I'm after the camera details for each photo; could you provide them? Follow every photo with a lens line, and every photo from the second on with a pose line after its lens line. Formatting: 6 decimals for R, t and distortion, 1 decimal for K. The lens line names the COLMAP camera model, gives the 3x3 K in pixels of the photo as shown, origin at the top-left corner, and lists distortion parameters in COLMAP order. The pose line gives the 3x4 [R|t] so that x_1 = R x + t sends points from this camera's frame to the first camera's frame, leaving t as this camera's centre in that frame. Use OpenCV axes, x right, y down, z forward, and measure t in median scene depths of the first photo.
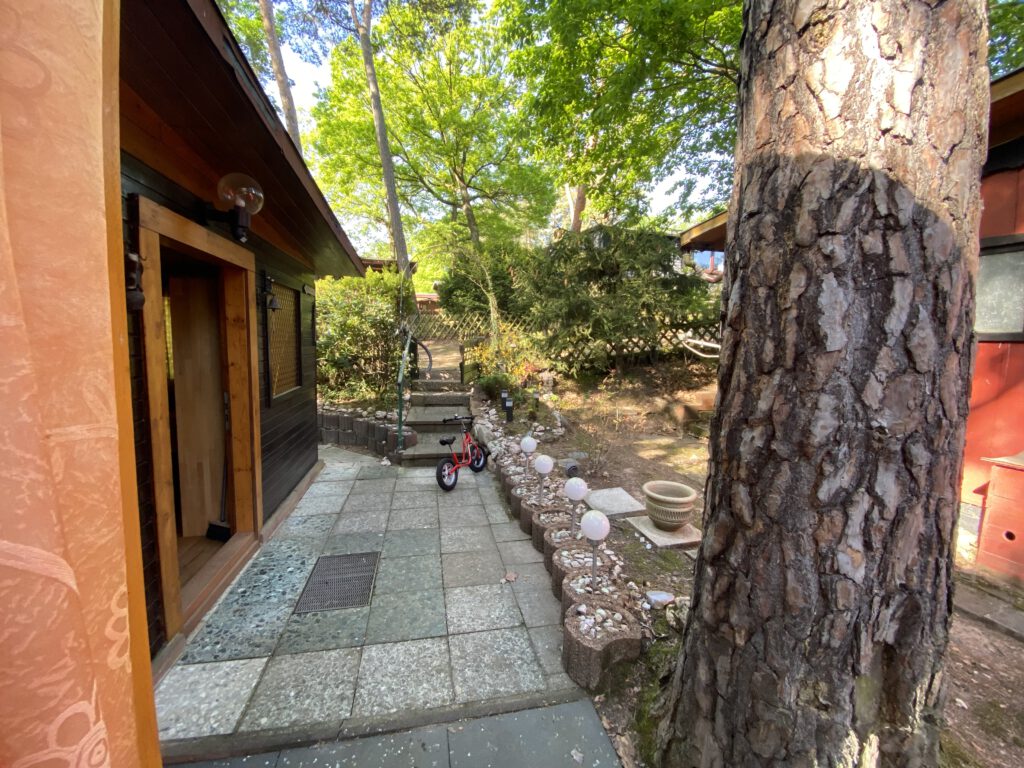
lens RADIAL K [[415.9, 0, 515.4], [0, 415.9, 379.6], [0, 0, 1]] dist [-0.011200, -0.002645]
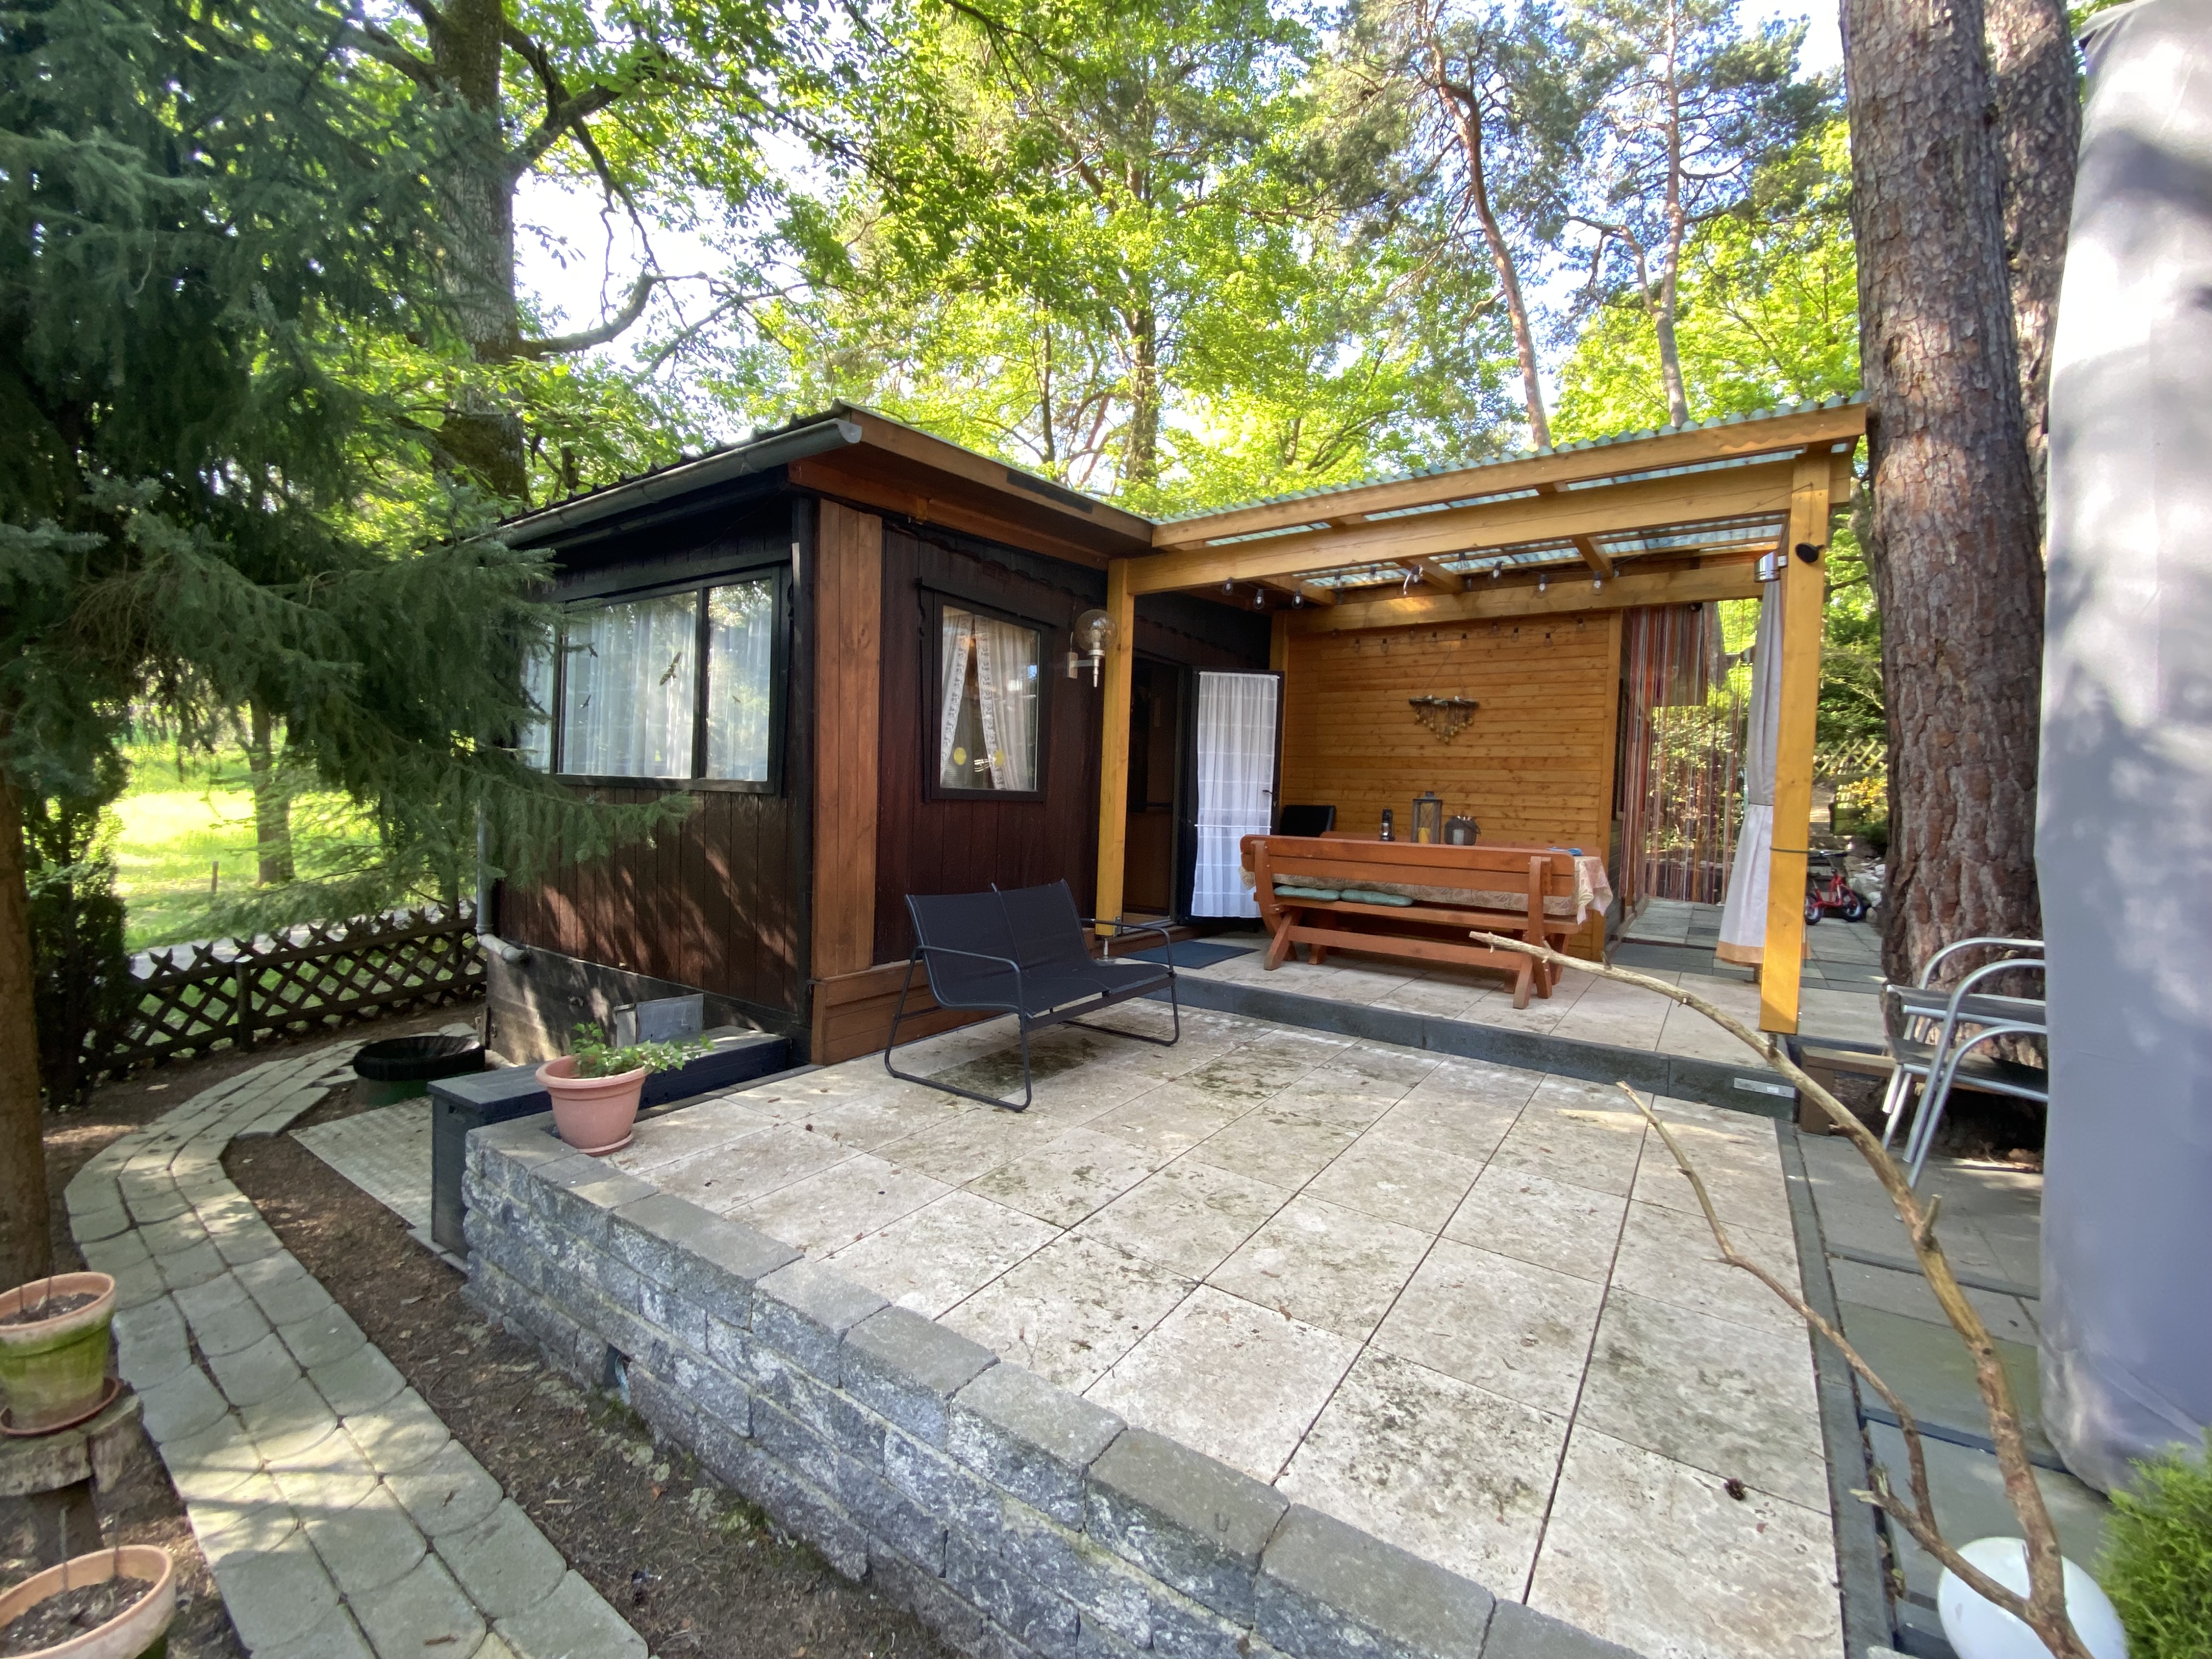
lens RADIAL K [[898.5, 0, 1104.6], [0, 898.5, 821.6], [0, 0, 1]] dist [-0.011200, -0.002645]
pose [[0.685061, 0.019979, -0.728212, 0.860357], [-0.080920, 0.995525, -0.048812, 1.064757], [0.723978, 0.092366, 0.683611, -6.329944]]
